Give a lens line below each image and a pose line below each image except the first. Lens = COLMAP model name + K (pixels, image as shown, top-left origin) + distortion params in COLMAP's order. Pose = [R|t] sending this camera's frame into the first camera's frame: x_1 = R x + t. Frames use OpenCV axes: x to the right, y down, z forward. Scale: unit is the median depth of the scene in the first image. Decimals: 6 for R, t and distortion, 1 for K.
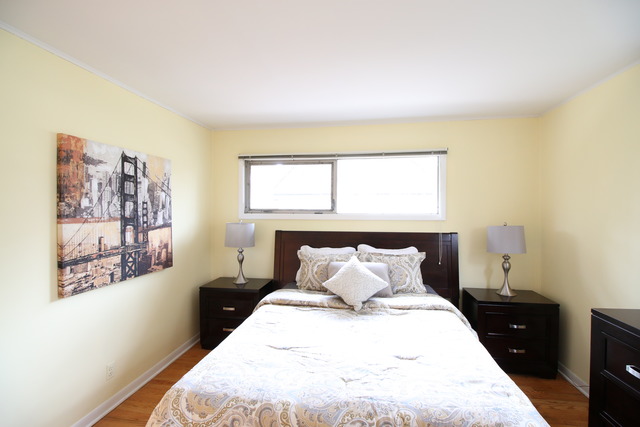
lens RADIAL K [[292.1, 0, 316.3], [0, 292.1, 211.3], [0, 0, 1]] dist [-0.000489, -0.000377]
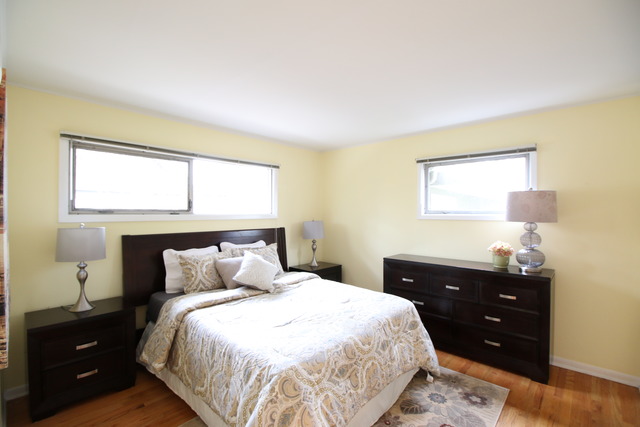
lens RADIAL K [[292.1, 0, 316.3], [0, 292.1, 211.3], [0, 0, 1]] dist [-0.000489, -0.000377]
pose [[0.554001, 0.002380, 0.832513, -0.572904], [0.002799, 0.999985, -0.004722, 0.005067], [-0.832511, 0.004946, 0.553986, 0.122725]]
